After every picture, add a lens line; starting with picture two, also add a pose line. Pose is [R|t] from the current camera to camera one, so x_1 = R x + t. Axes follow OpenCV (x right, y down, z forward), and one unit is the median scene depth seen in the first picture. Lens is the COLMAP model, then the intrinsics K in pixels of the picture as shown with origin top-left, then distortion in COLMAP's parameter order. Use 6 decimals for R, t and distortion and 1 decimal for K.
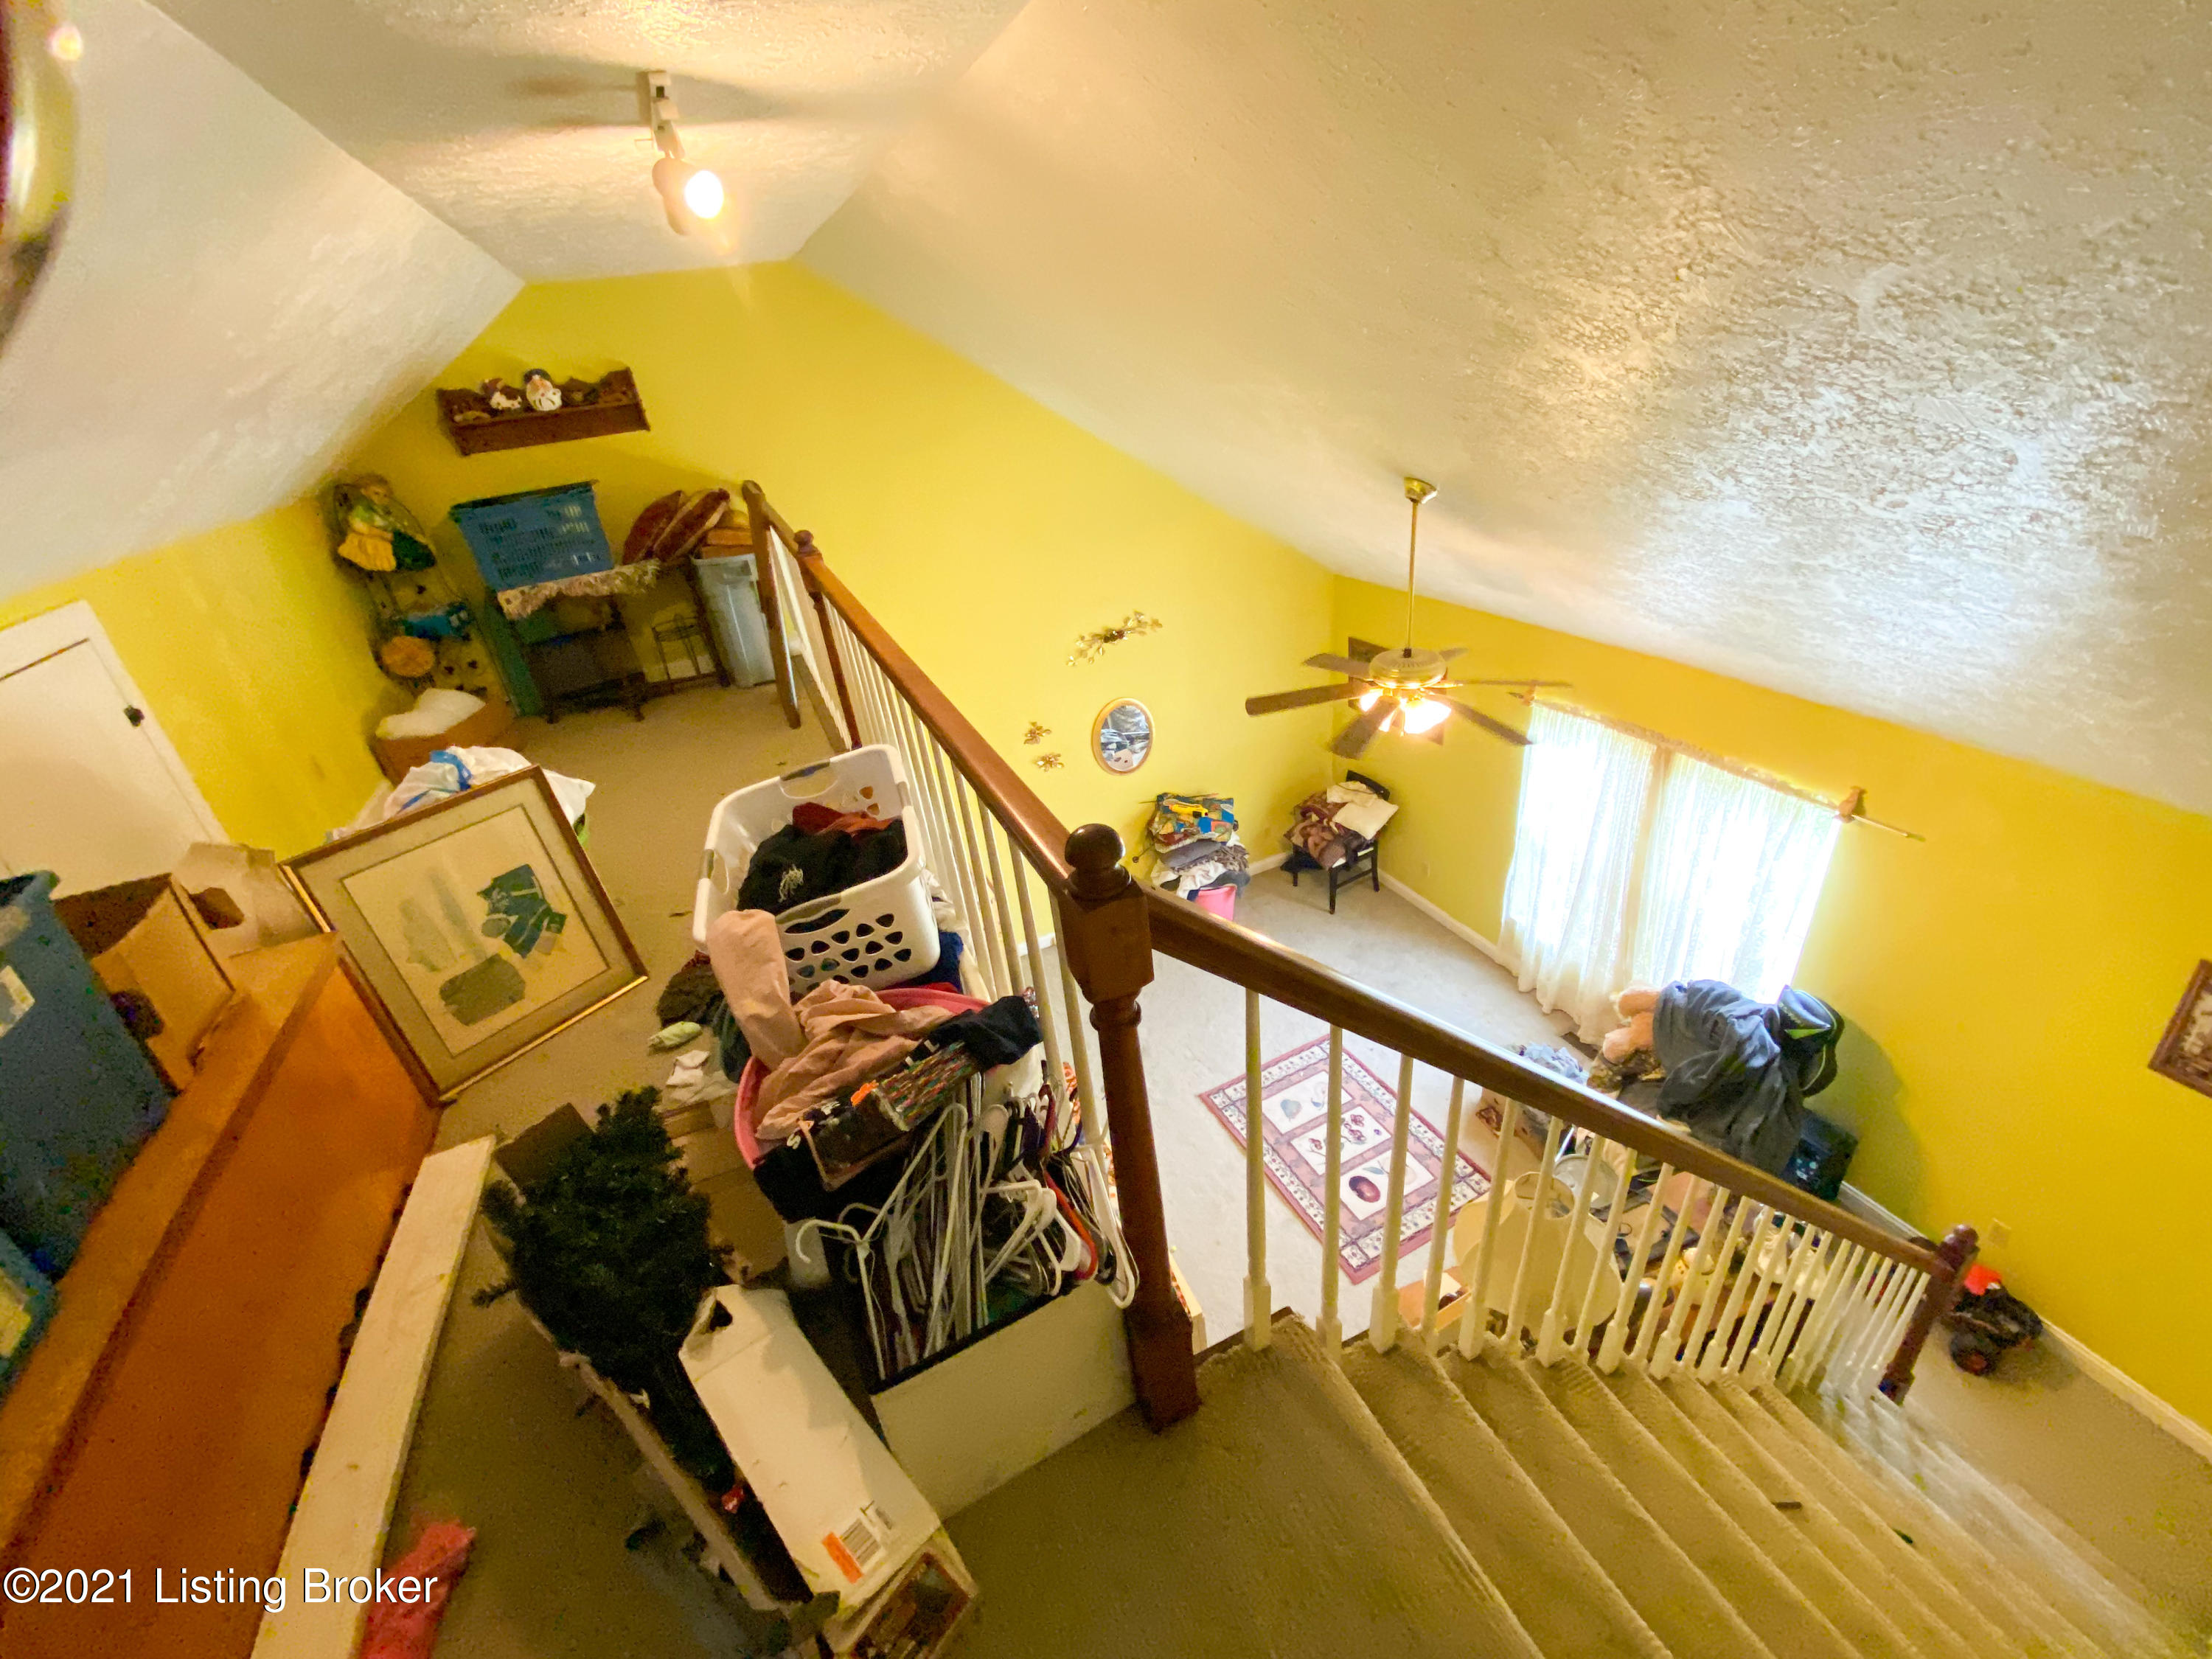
lens RADIAL K [[895.1, 0, 1112.4], [0, 895.1, 831.8], [0, 0, 1]] dist [0.021654, -0.023097]
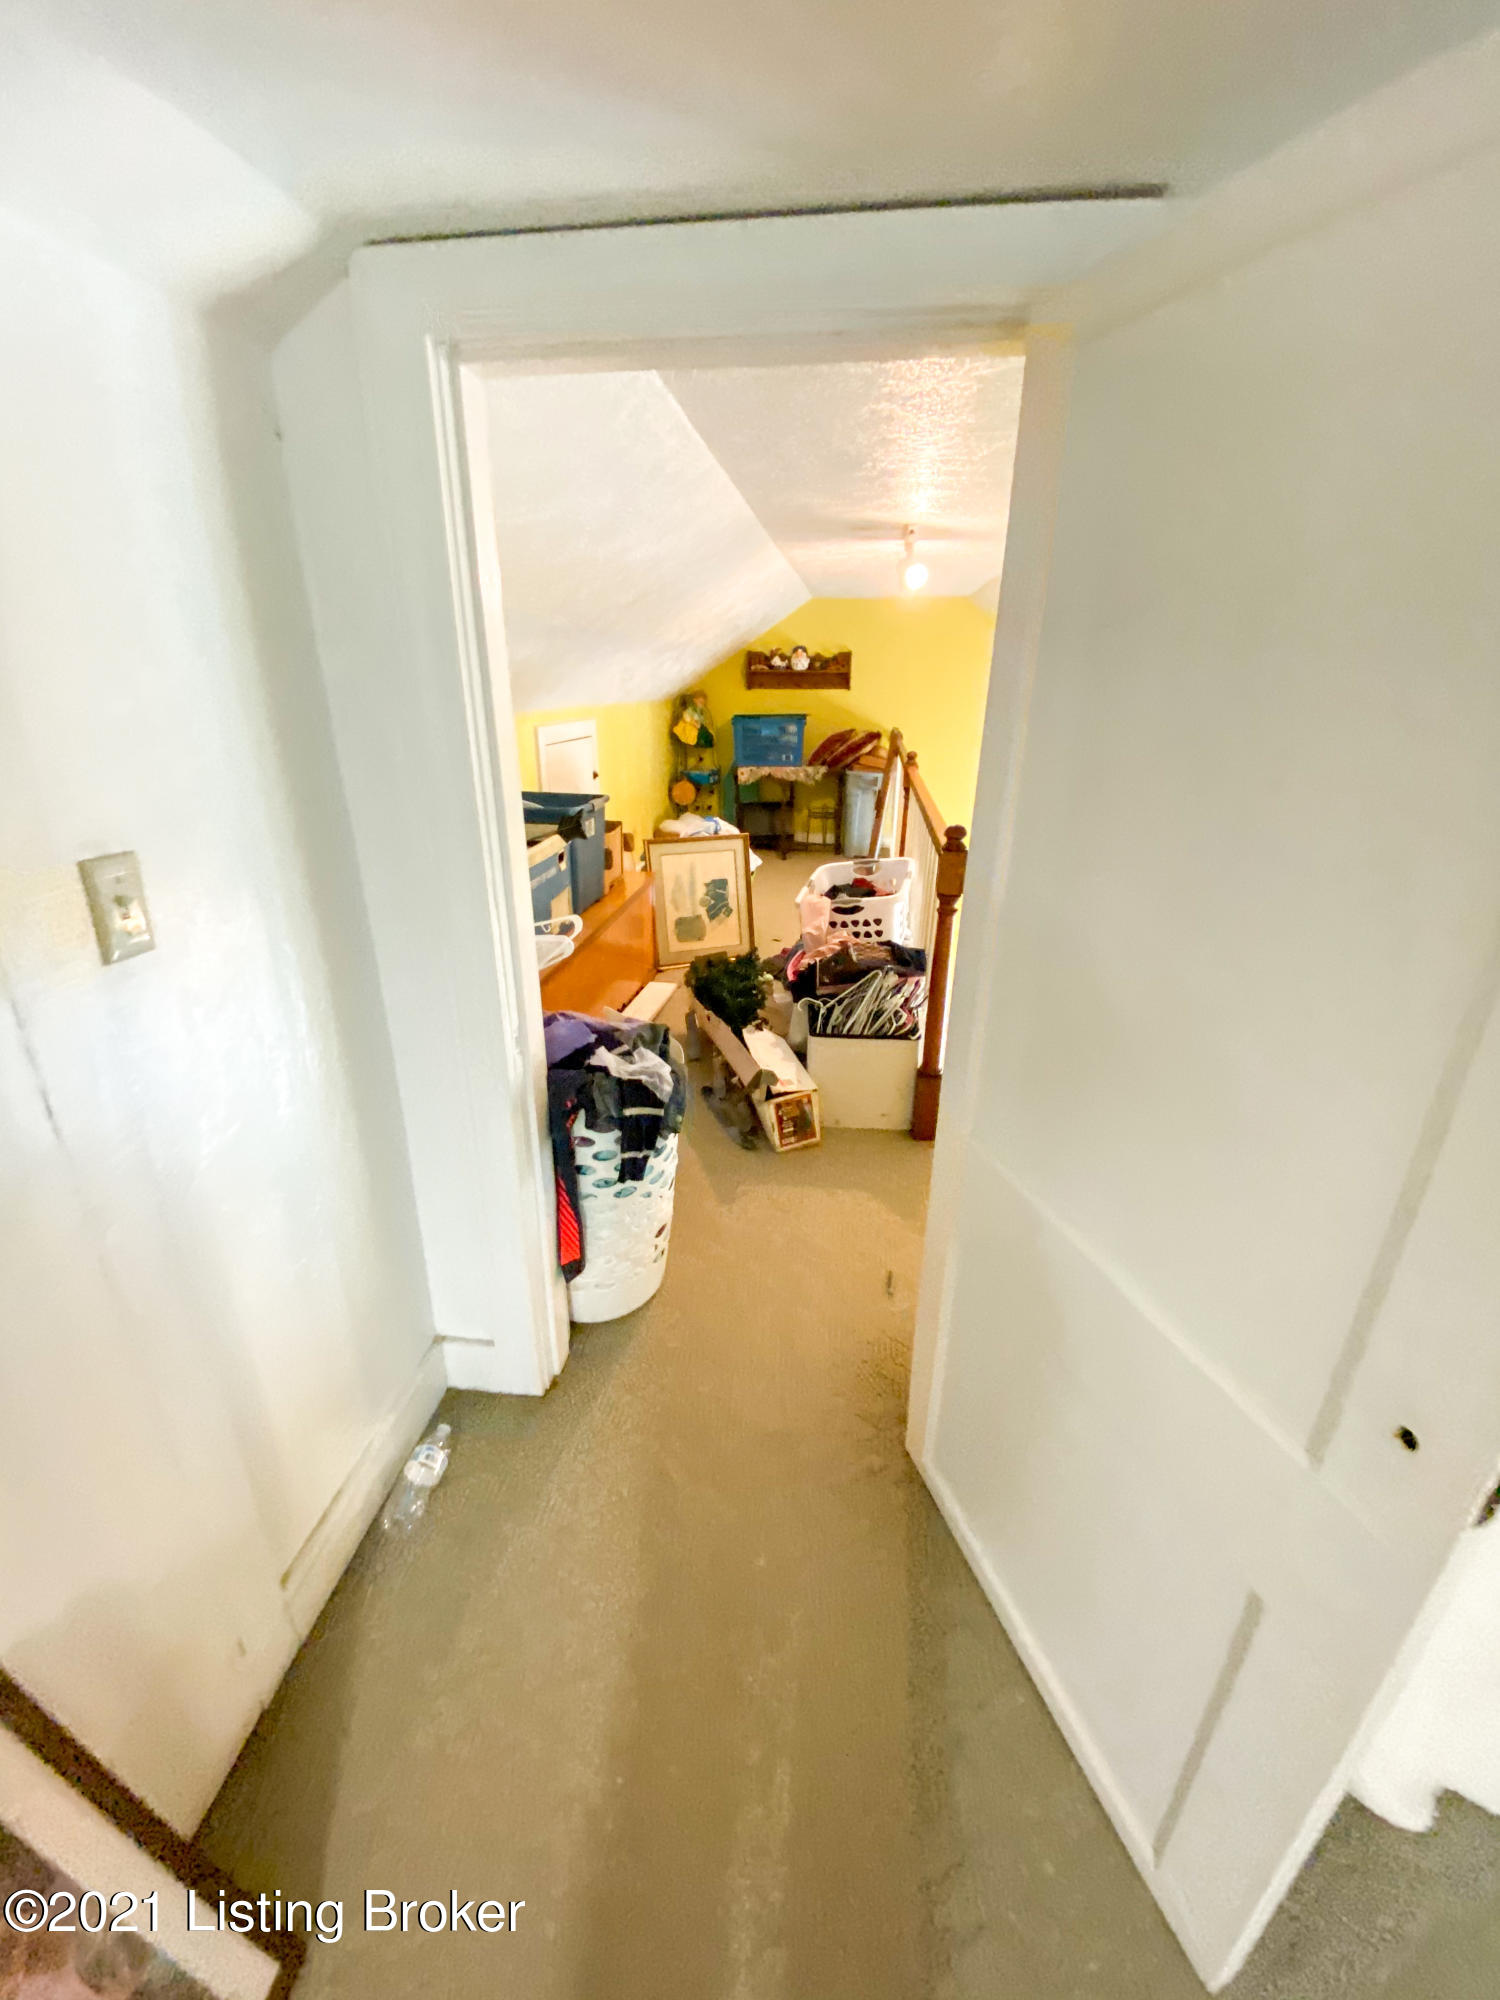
lens RADIAL K [[809.3, 0, 750.5], [0, 809.3, 1027.4], [0, 0, 1]] dist [0.021654, -0.023097]
pose [[0.846182, 0.309419, -0.433861, 0.160823], [-0.335719, 0.941810, 0.016906, 0.166929], [0.413846, 0.131350, 0.900821, -0.320288]]
